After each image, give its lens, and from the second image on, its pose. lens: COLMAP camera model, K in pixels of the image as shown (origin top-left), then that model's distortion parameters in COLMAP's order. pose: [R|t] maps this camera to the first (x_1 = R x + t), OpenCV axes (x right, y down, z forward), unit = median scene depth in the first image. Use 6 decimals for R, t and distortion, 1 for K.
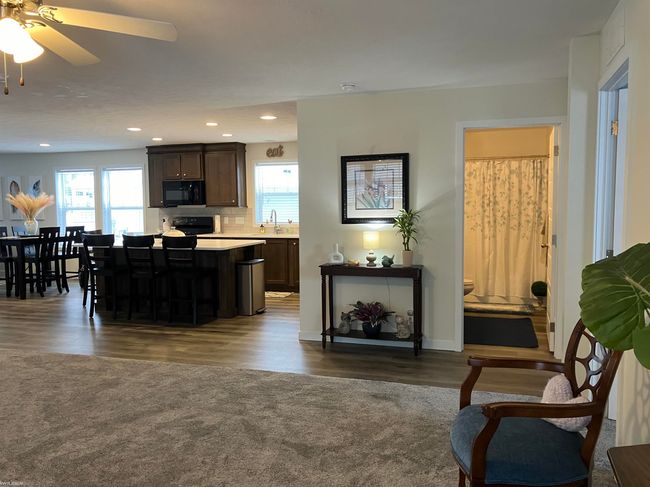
lens RADIAL K [[533.3, 0, 330.9], [0, 533.3, 238.7], [0, 0, 1]] dist [0.038295, -0.047463]
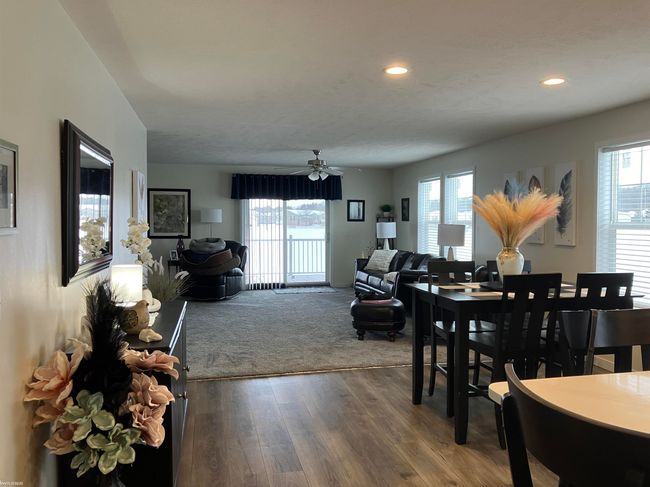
lens RADIAL K [[533.3, 0, 327.5], [0, 533.3, 239.9], [0, 0, 1]] dist [0.038295, -0.047463]
pose [[0.512078, 0.043958, -0.857813, -0.314733], [-0.065323, 0.997790, 0.012137, -0.047996], [0.856451, 0.049820, 0.513818, 0.791764]]
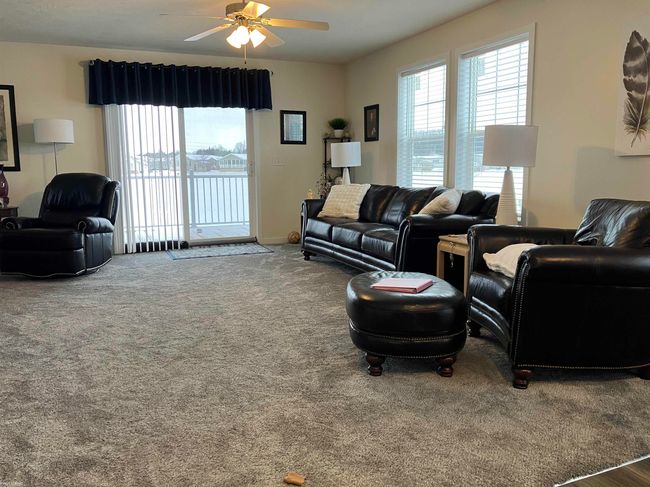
lens RADIAL K [[533.3, 0, 319.6], [0, 533.3, 240.3], [0, 0, 1]] dist [0.038295, -0.047463]
pose [[0.652279, 0.111134, -0.749787, -0.777728], [-0.051125, 0.993391, 0.102764, -0.012580], [0.756253, -0.028698, 0.653650, 1.015952]]
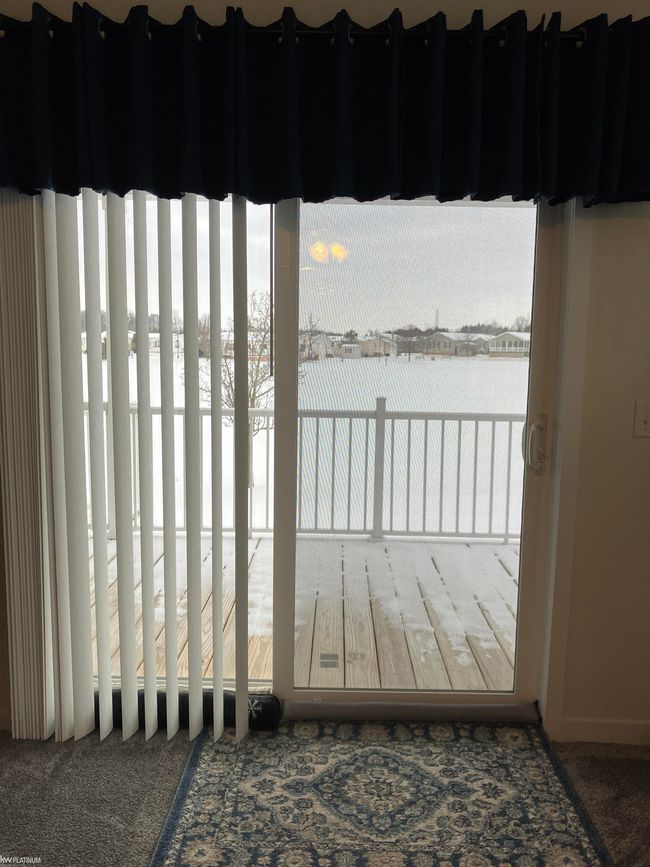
lens RADIAL K [[711.4, 0, 325.6], [0, 711.4, 438.1], [0, 0, 1]] dist [0.038295, -0.047463]
pose [[0.296465, 0.138408, -0.944961, -1.342220], [-0.083188, 0.989425, 0.118822, -0.071626], [0.951414, 0.043383, 0.304843, 1.379145]]
